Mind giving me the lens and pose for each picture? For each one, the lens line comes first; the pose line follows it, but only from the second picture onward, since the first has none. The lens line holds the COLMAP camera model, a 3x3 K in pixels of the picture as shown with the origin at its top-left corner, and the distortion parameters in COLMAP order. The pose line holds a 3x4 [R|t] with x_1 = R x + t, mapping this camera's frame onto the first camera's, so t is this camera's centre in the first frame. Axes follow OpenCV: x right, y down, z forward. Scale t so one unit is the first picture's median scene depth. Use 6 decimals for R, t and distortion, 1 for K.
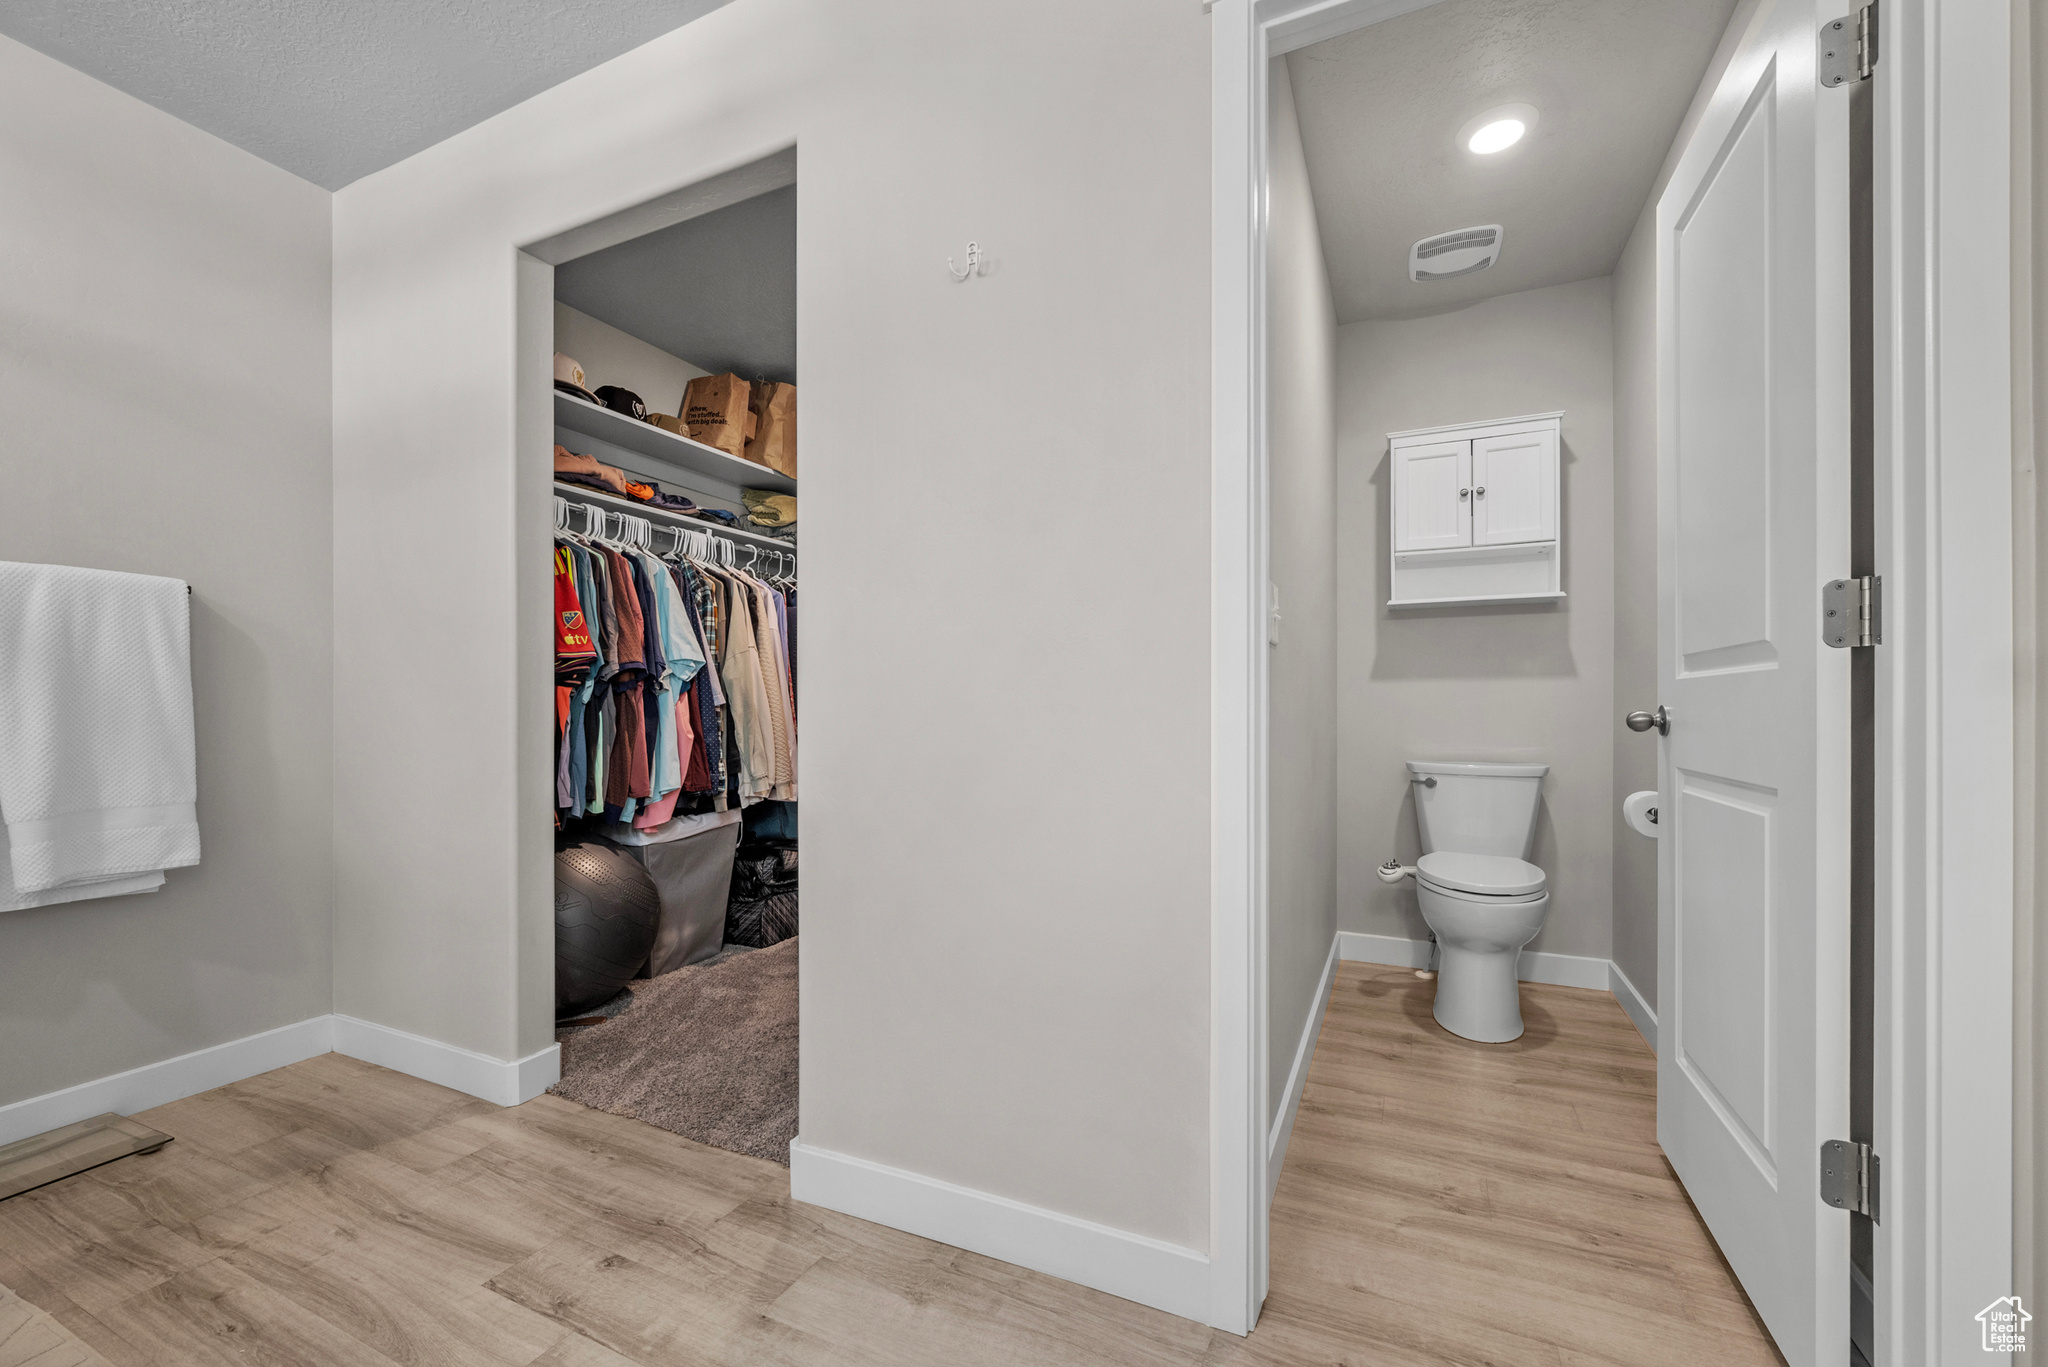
lens RADIAL K [[830.6, 0, 1021.7], [0, 830.6, 709.2], [0, 0, 1]] dist [0.001139, 0.000434]
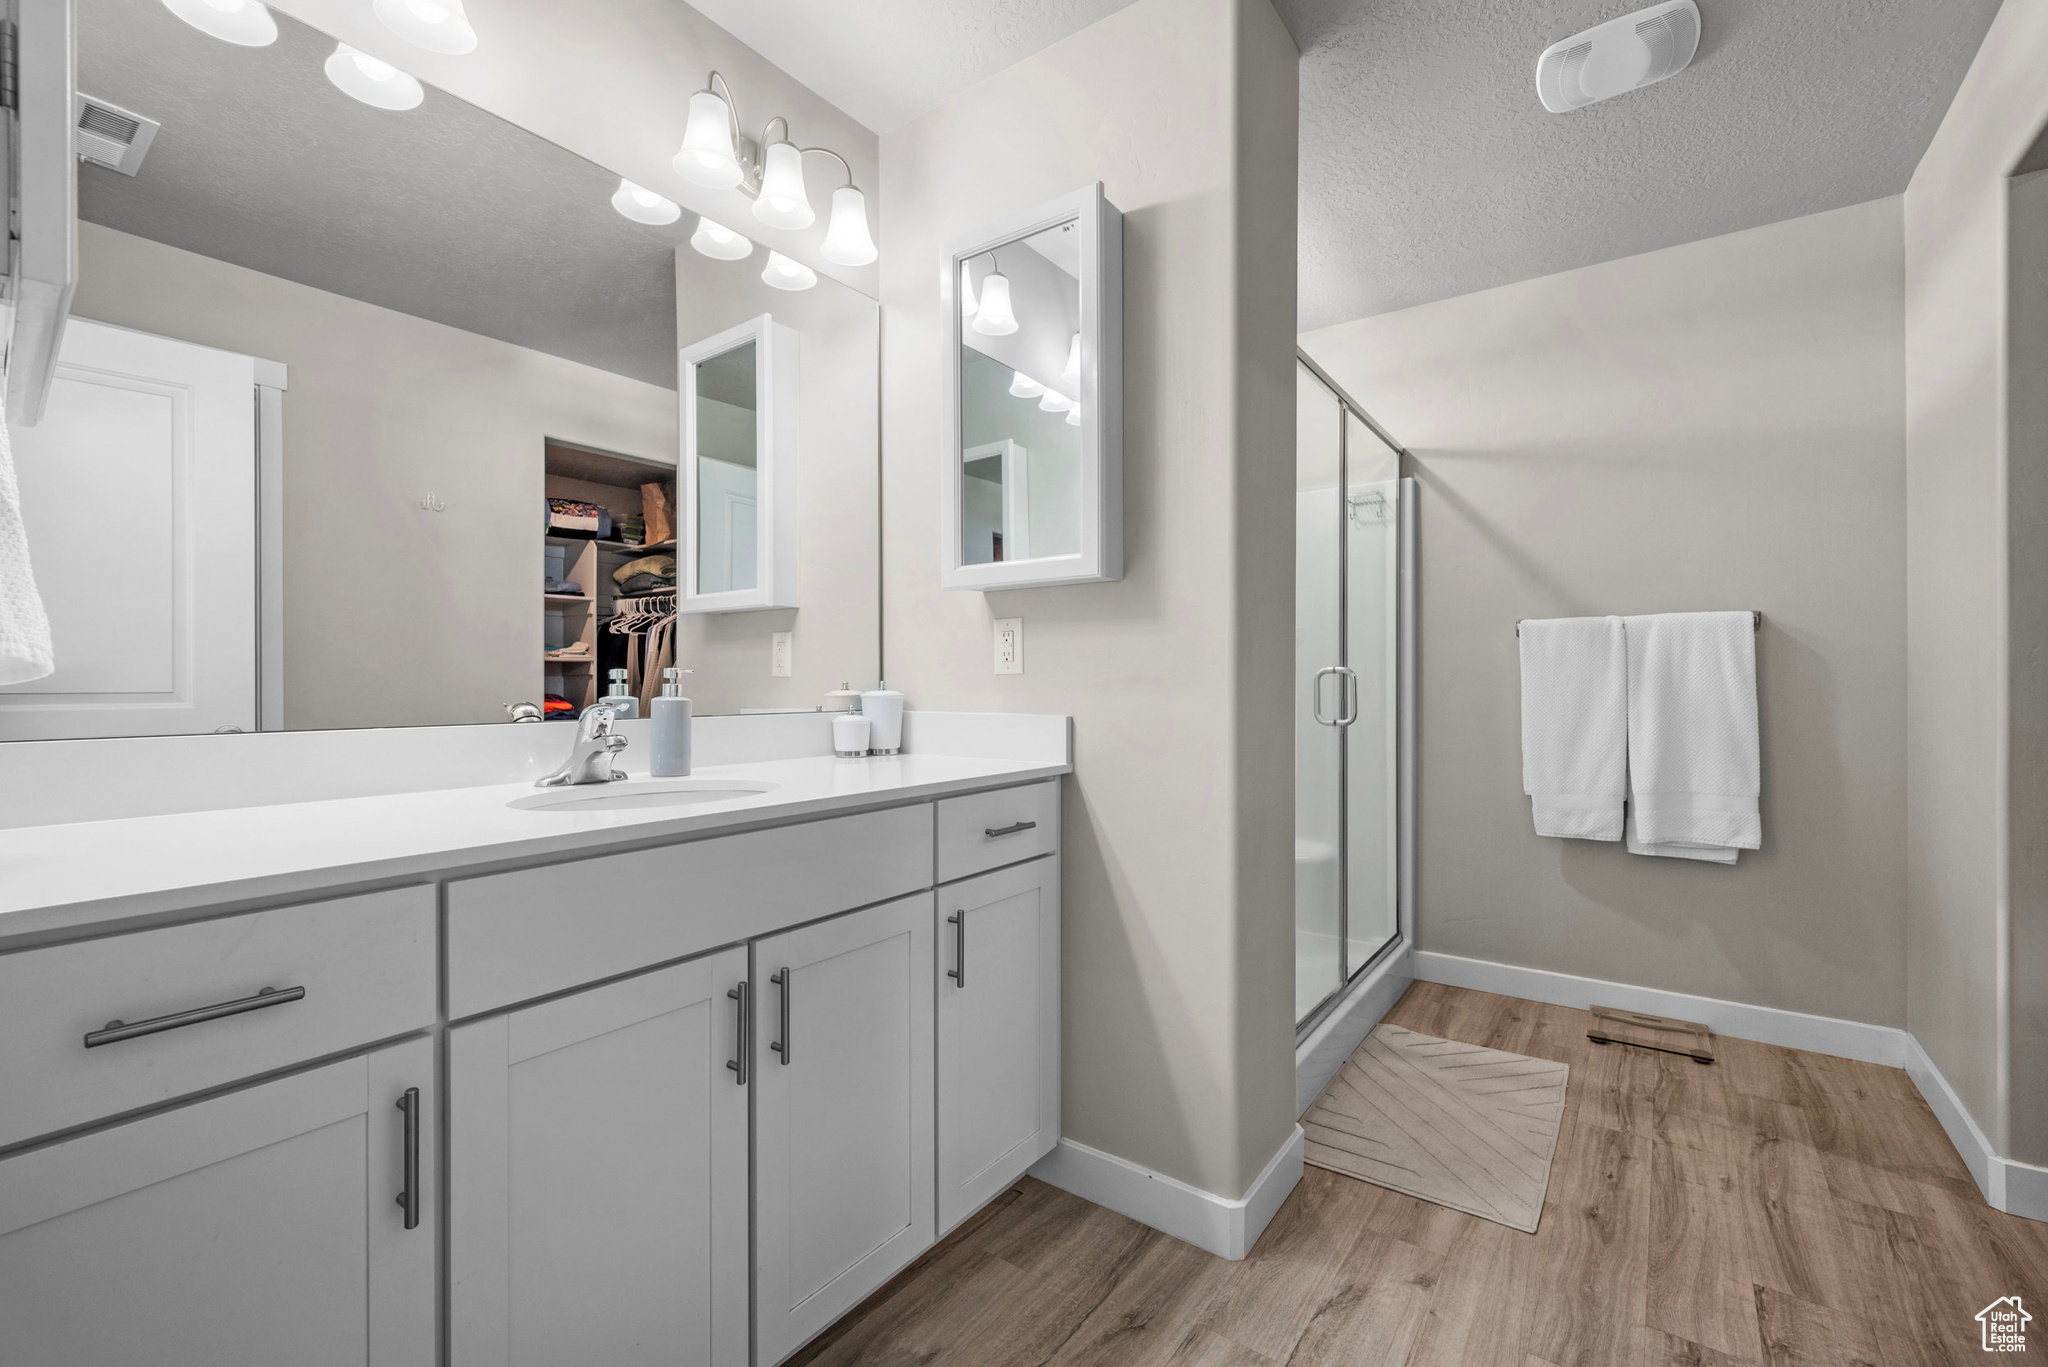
lens RADIAL K [[854.8, 0, 1021.4], [0, 854.8, 692.8], [0, 0, 1]] dist [0.000793, 0.000039]
pose [[-0.200289, 0.010191, -0.979684, 0.524953], [0.005395, 0.999942, 0.009298, -0.068305], [0.979722, -0.003423, -0.200333, 0.265164]]
